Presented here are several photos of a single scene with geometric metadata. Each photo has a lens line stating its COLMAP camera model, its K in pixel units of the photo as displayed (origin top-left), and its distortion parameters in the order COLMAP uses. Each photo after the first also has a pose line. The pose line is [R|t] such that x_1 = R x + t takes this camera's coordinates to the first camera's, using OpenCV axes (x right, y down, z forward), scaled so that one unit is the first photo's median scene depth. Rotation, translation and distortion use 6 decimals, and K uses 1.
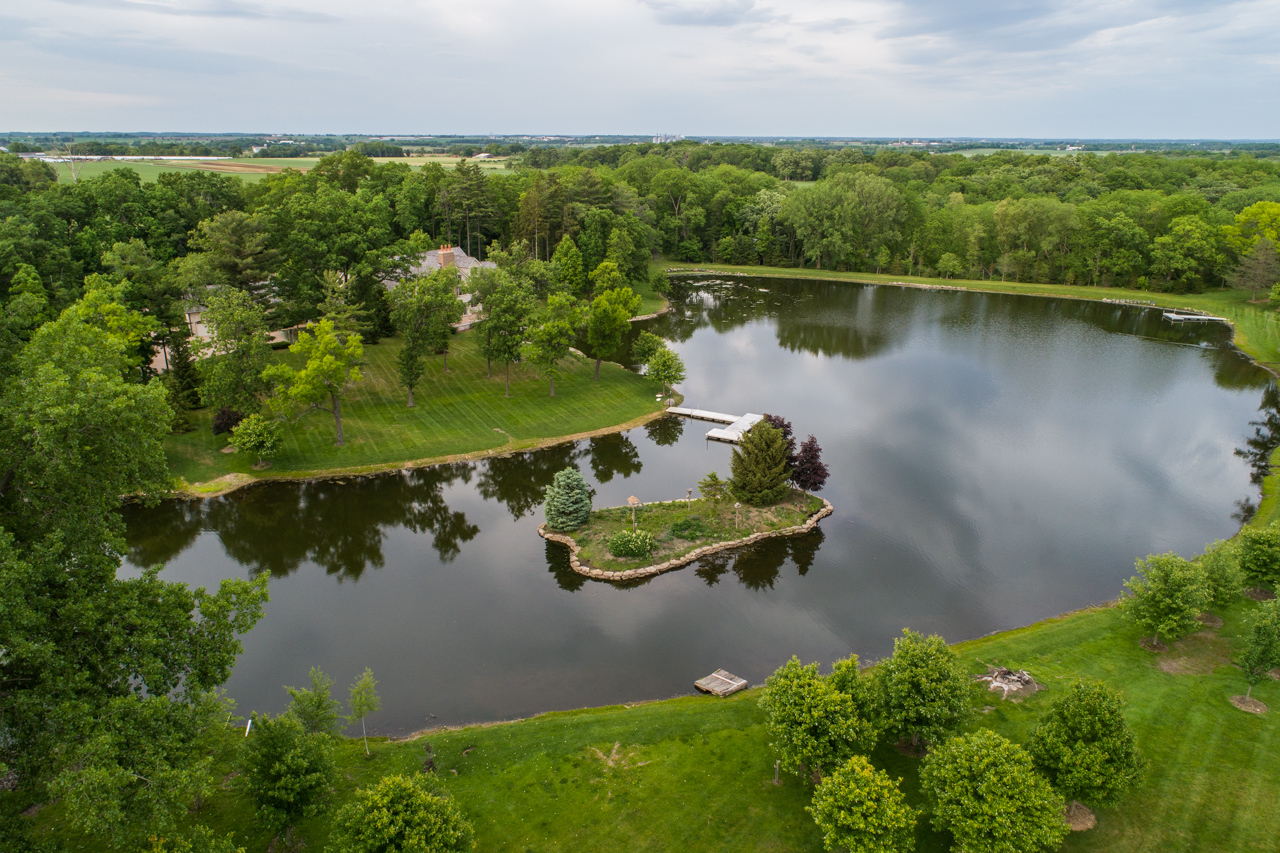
lens RADIAL K [[886.0, 0, 638.3], [0, 886.0, 389.2], [0, 0, 1]] dist [-0.002593, 0.000960]
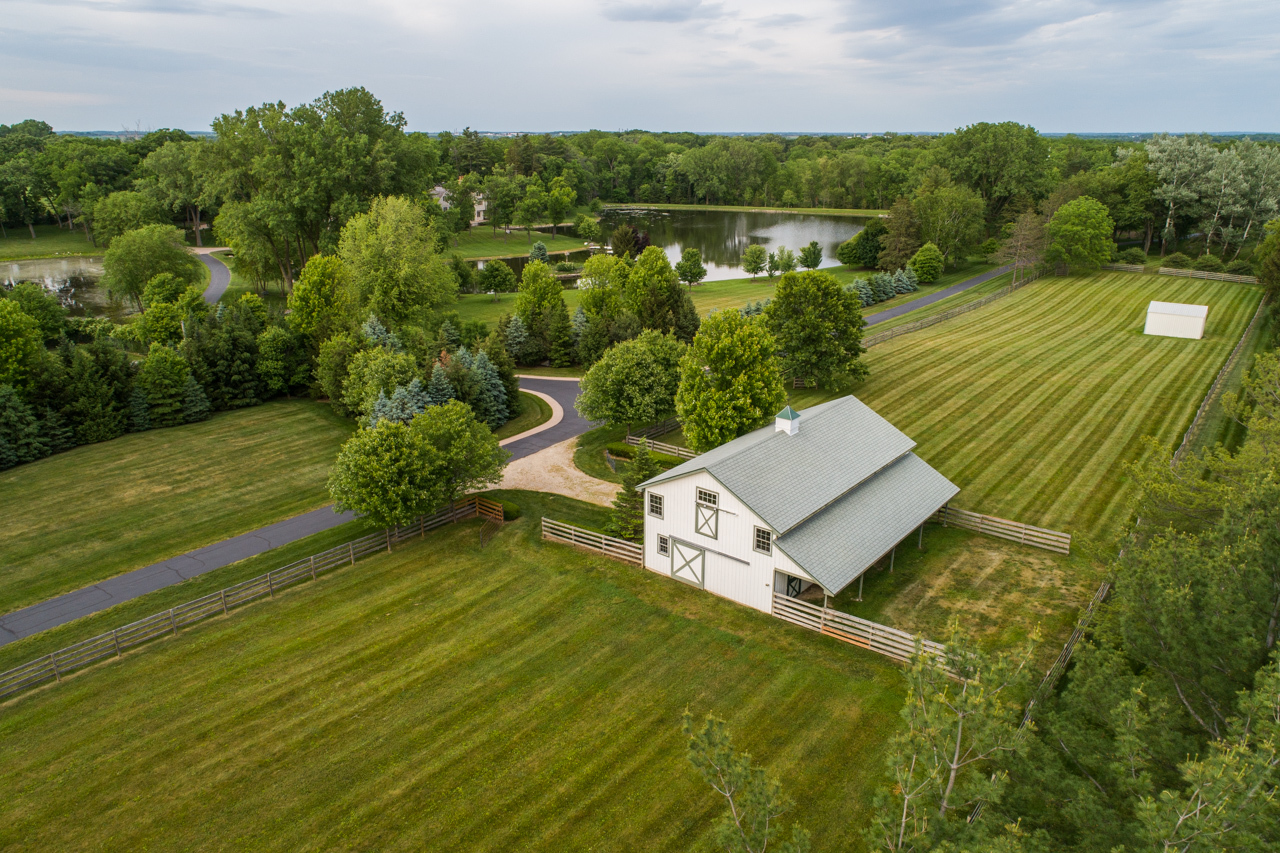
lens RADIAL K [[876.4, 0, 640.0], [0, 876.4, 426.5], [0, 0, 1]] dist [-0.009222, -0.001853]
pose [[0.999018, -0.019689, 0.039691, 0.029092], [0.017853, 0.998778, 0.046091, 0.169174], [-0.040550, -0.045337, 0.998148, -0.480254]]
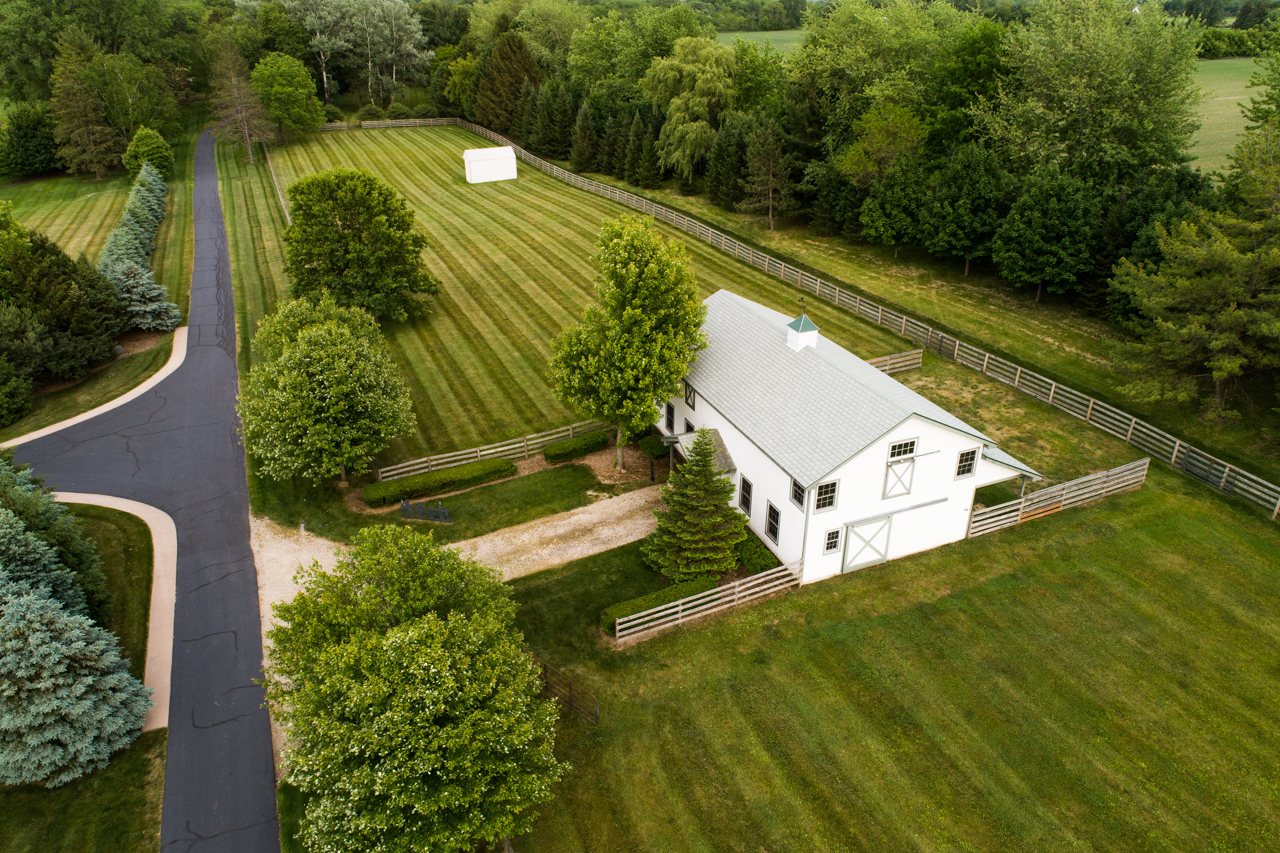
lens RADIAL K [[876.4, 0, 640.0], [0, 876.4, 426.5], [0, 0, 1]] dist [-0.009222, -0.001853]
pose [[0.442080, -0.414742, 0.795333, -0.087634], [0.258424, 0.907978, 0.329839, 0.128958], [-0.858942, 0.059717, 0.508578, -0.323173]]
